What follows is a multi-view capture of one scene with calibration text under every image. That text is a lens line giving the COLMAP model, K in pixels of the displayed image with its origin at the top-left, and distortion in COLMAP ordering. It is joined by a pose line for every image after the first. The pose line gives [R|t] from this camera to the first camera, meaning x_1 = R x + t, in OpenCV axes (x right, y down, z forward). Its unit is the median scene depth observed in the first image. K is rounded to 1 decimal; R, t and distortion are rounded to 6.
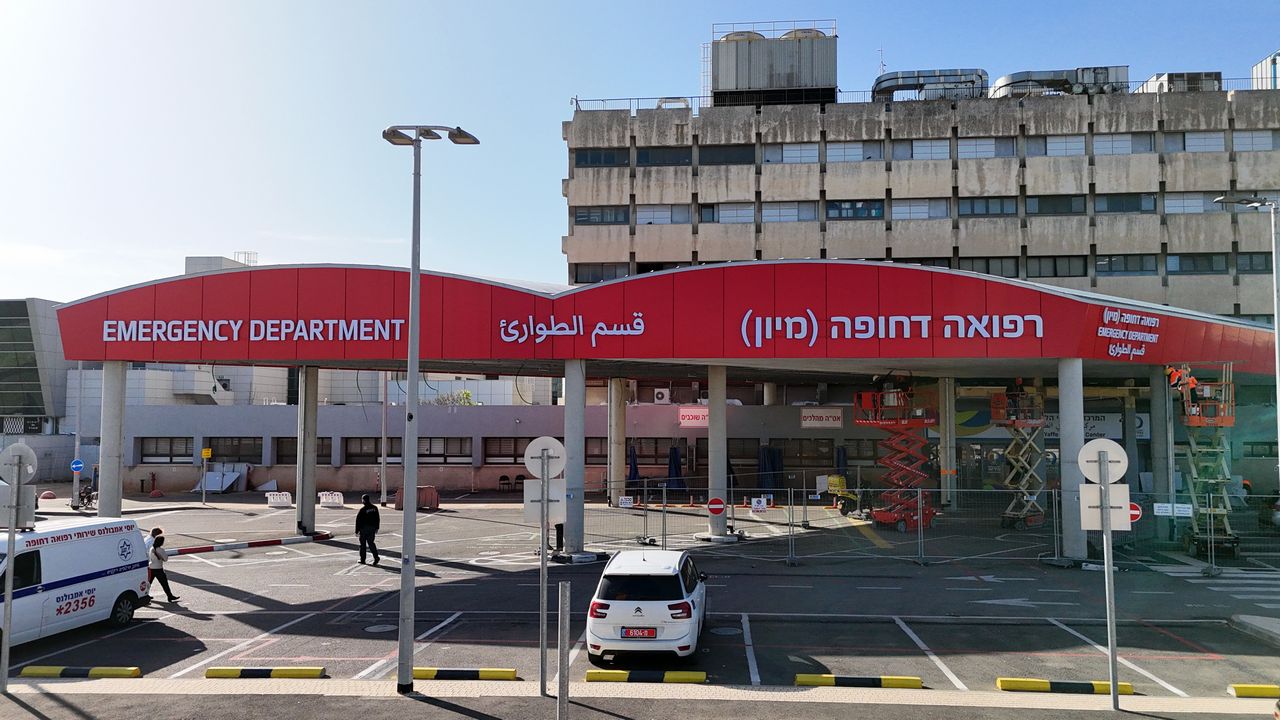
lens RADIAL K [[945.0, 0, 645.4], [0, 945.0, 363.9], [0, 0, 1]] dist [0.068006, -0.053611]
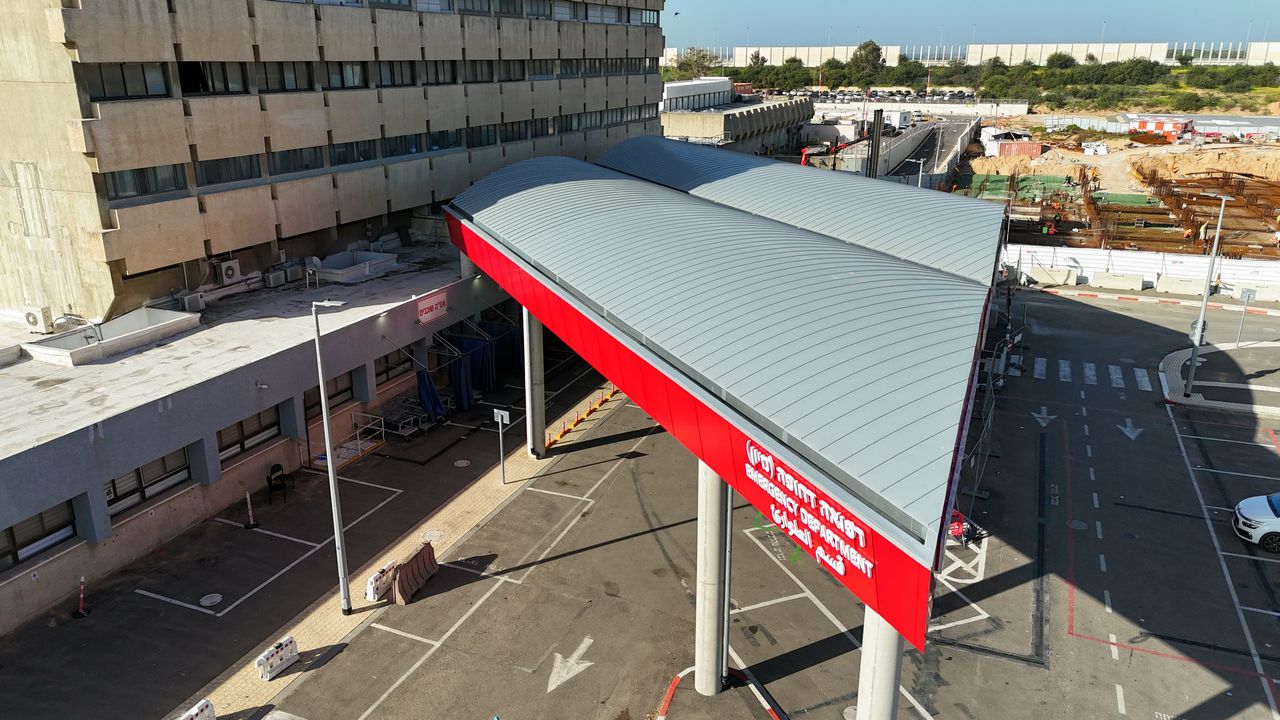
lens RADIAL K [[945.0, 0, 639.7], [0, 945.0, 359.8], [0, 0, 1]] dist [0.068006, -0.053611]
pose [[0.289409, -0.296442, 0.910145, -0.540154], [-0.059664, 0.943400, 0.326246, -0.147124], [-0.955344, -0.148721, 0.255342, 0.549314]]
